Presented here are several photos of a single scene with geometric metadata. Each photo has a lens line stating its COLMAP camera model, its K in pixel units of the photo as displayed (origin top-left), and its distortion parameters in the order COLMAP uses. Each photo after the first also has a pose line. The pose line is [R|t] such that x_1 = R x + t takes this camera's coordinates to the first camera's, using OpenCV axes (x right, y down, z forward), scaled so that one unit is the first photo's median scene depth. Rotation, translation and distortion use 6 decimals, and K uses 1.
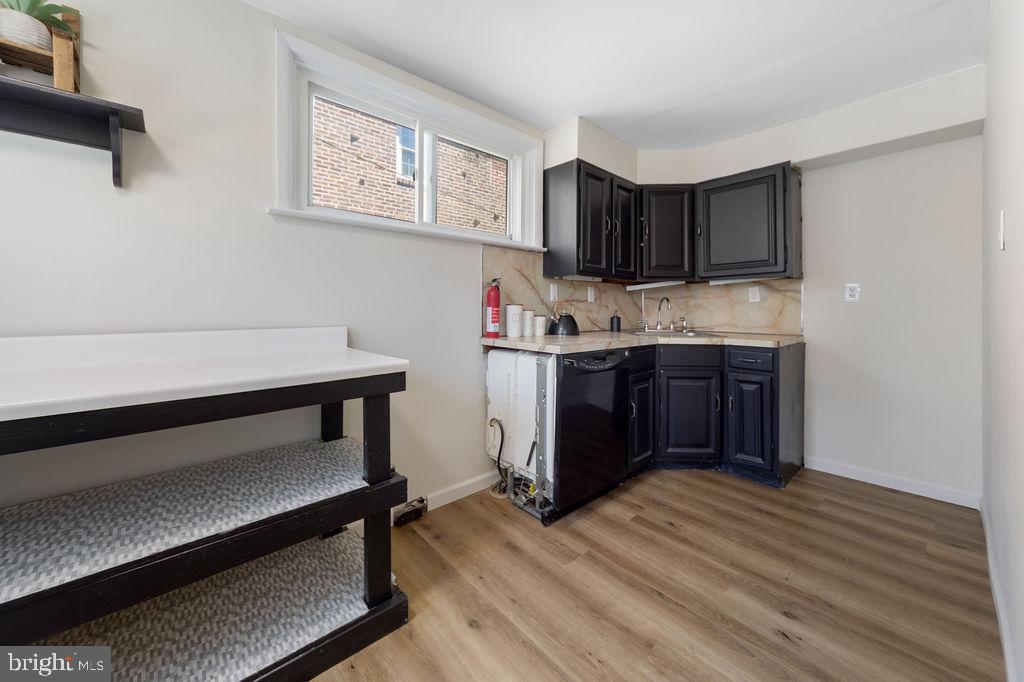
lens RADIAL K [[378.2, 0, 509.7], [0, 378.2, 308.6], [0, 0, 1]] dist [-0.000459, -0.000153]
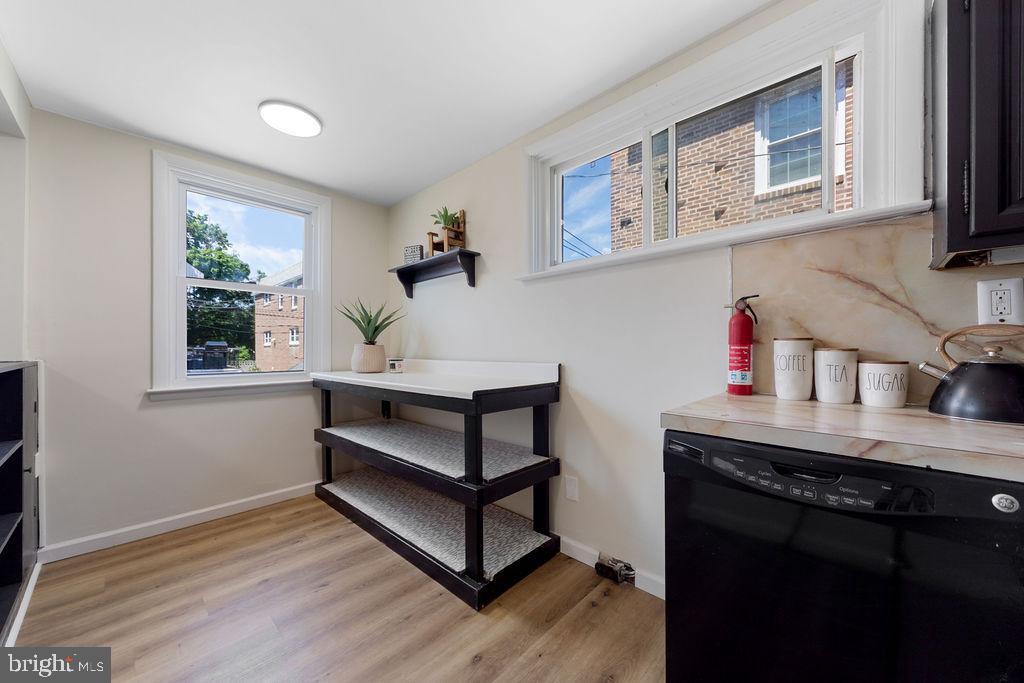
lens RADIAL K [[371.8, 0, 515.6], [0, 371.8, 346.3], [0, 0, 1]] dist [-0.002225, -0.000308]
pose [[0.094660, -0.007536, -0.995481, 0.466446], [0.003575, 0.999967, -0.007230, 0.002587], [0.995503, -0.002874, 0.094683, 0.517941]]
